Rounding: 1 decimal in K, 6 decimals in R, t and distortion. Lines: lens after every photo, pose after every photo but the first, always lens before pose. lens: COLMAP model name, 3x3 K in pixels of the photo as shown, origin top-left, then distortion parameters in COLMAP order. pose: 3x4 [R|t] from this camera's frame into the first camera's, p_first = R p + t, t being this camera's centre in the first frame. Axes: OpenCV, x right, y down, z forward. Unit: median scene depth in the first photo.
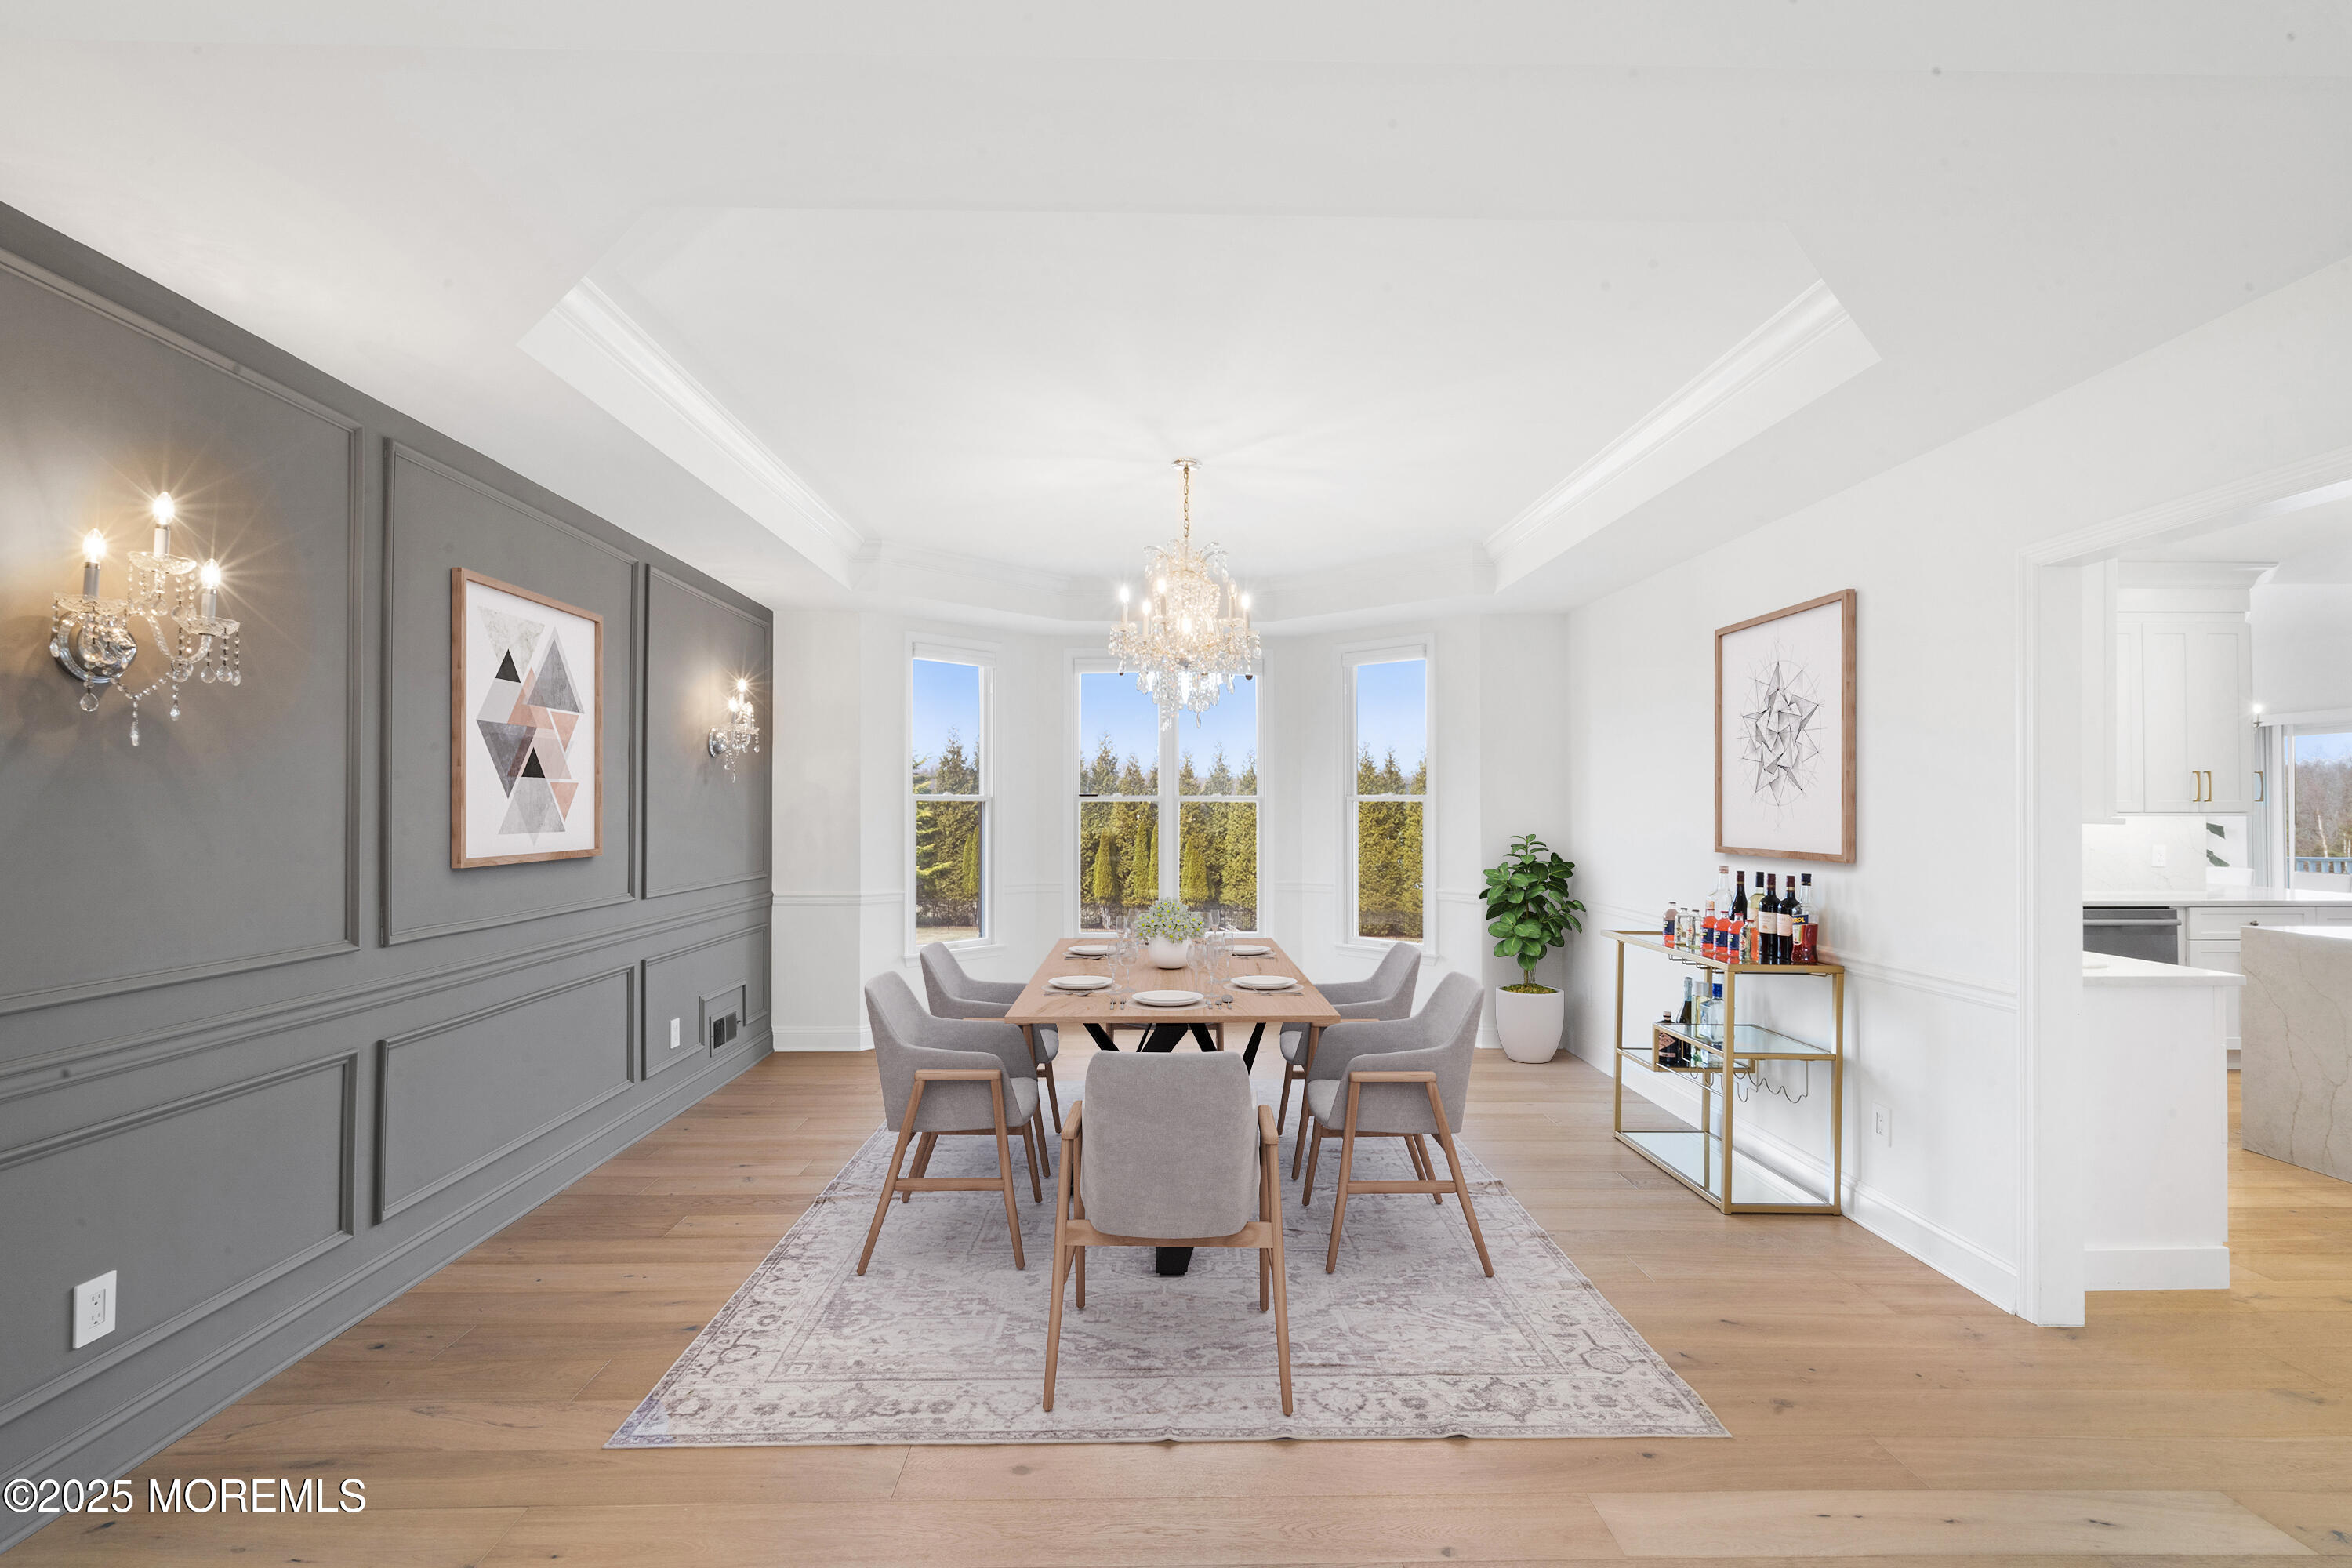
lens RADIAL K [[1067.6, 0, 1174.3], [0, 1067.6, 794.5], [0, 0, 1]] dist [0.000920, 0.000231]
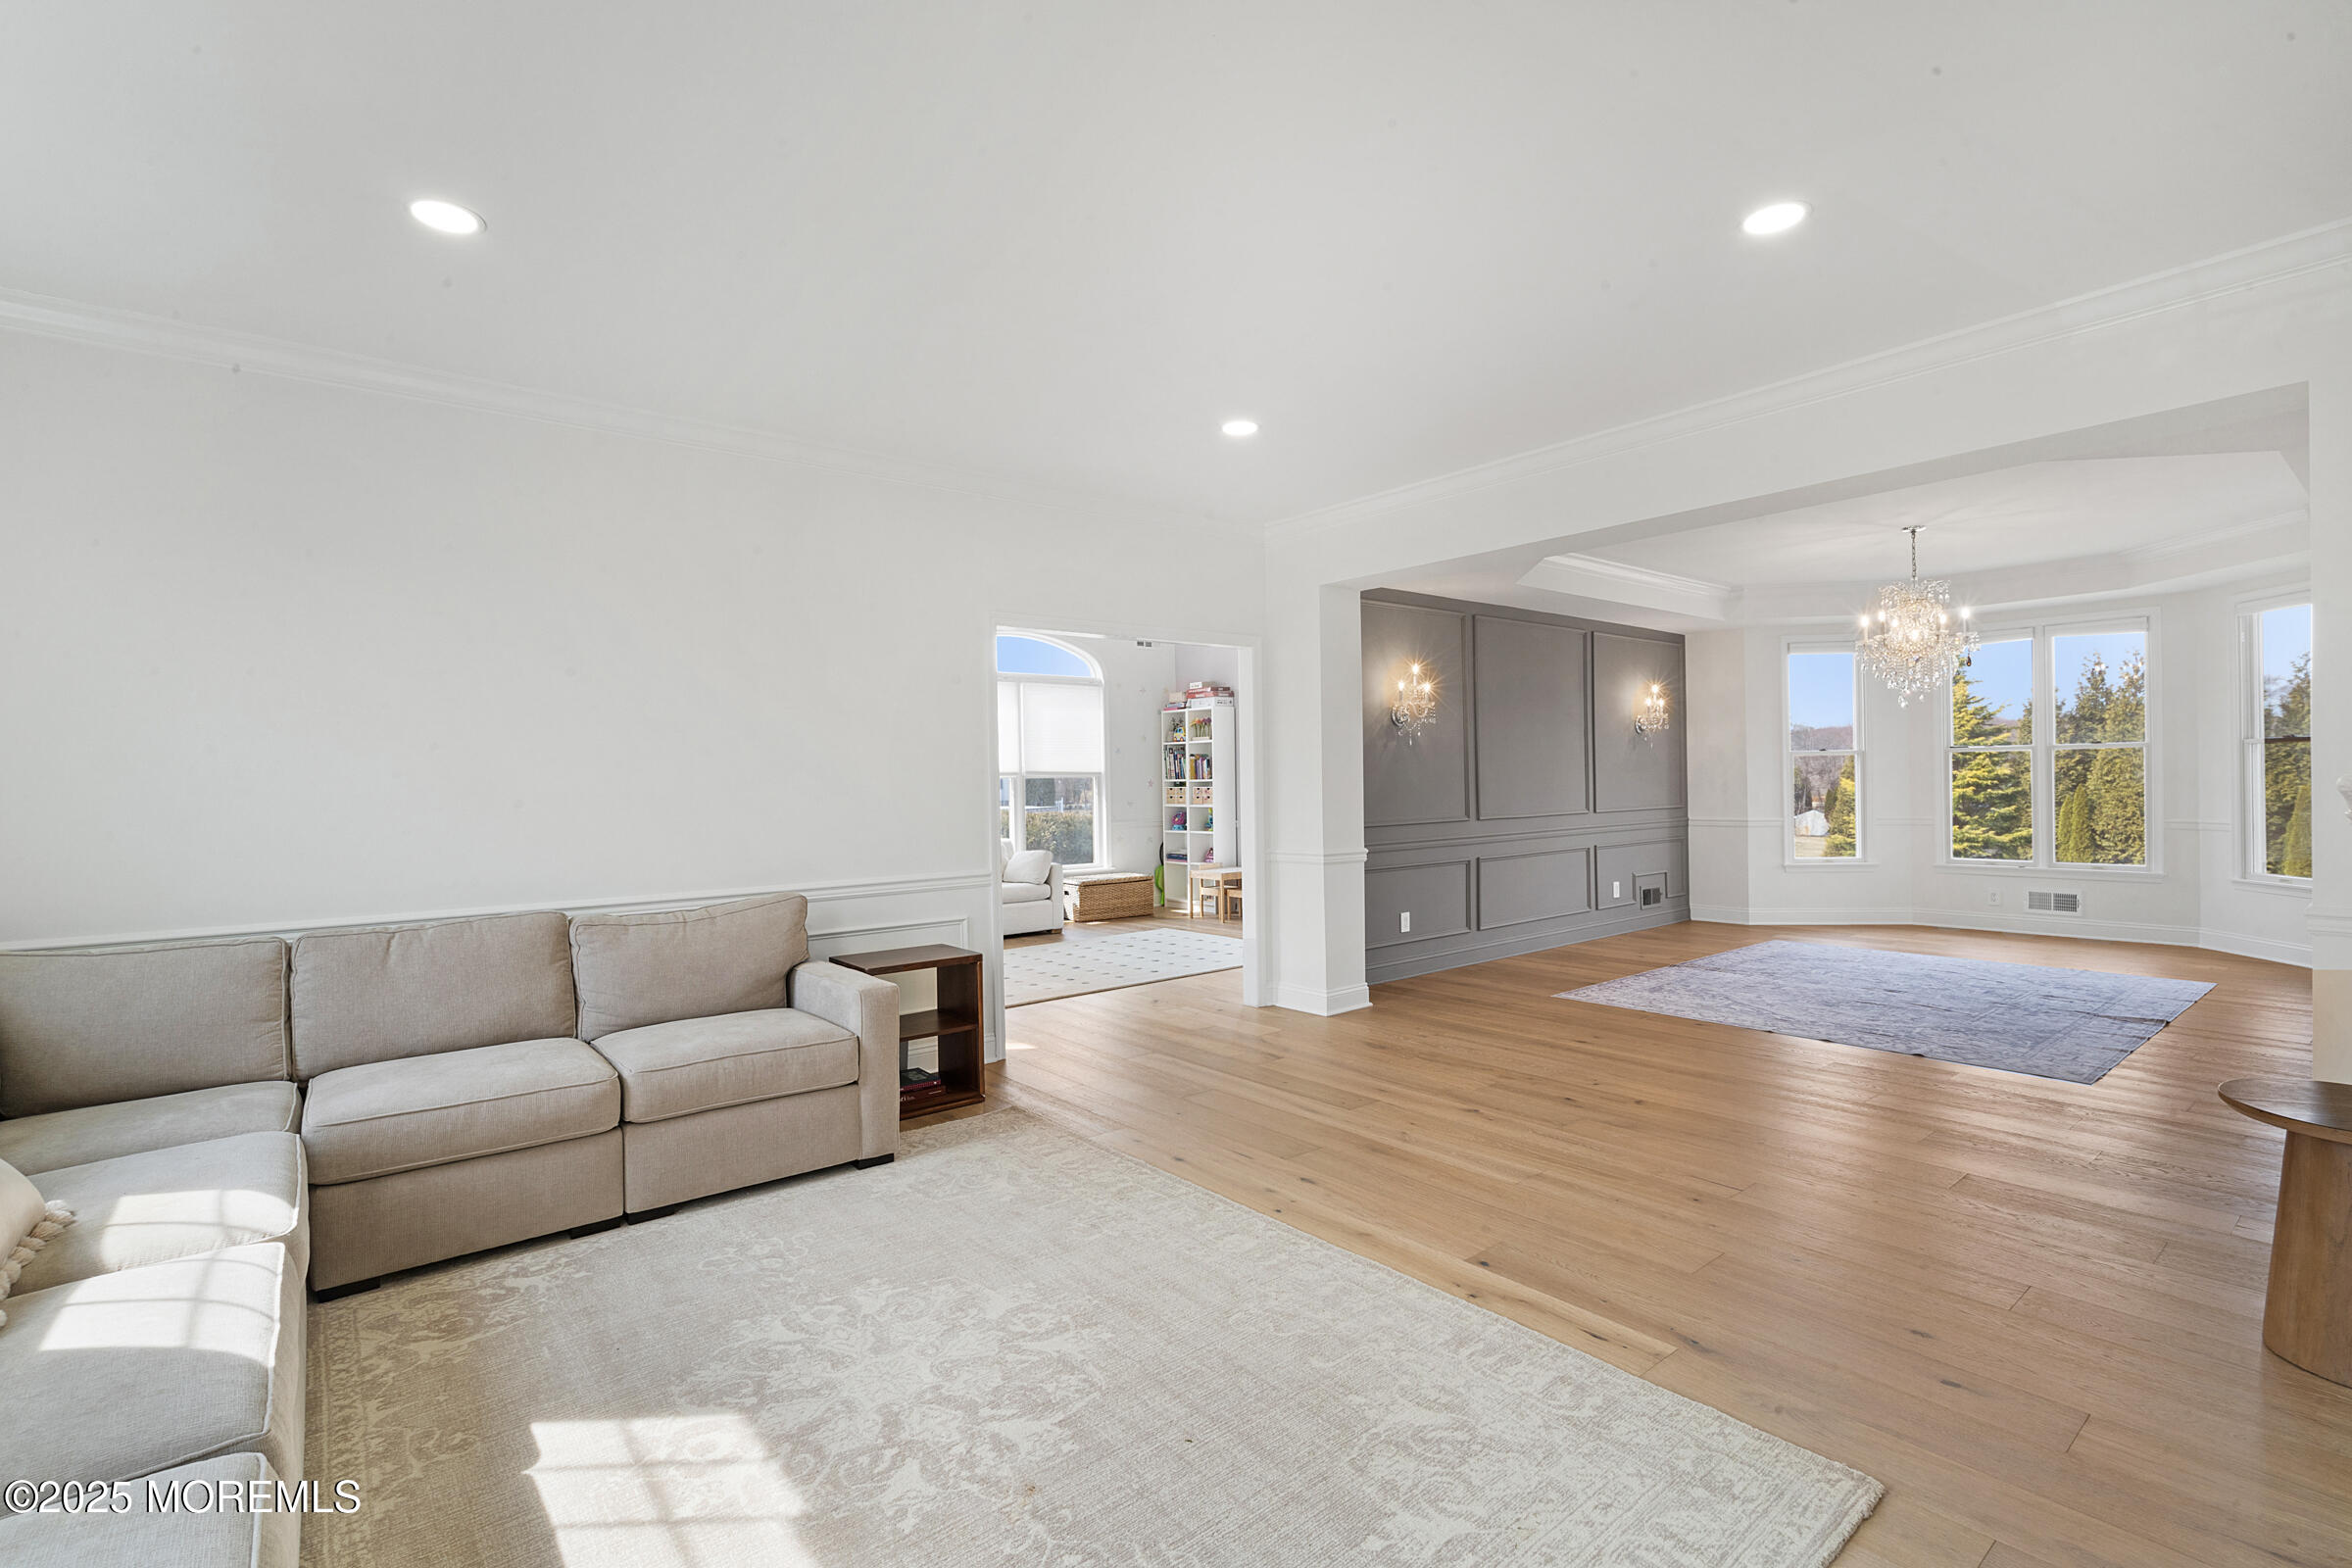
lens RADIAL K [[1067.6, 0, 1172.4], [0, 1067.6, 783.7], [0, 0, 1]] dist [0.000920, 0.000231]
pose [[0.609316, -0.009000, -0.792876, 0.466433], [0.028481, 0.999539, 0.010541, 0.006223], [0.792416, -0.029005, 0.609291, -0.629347]]
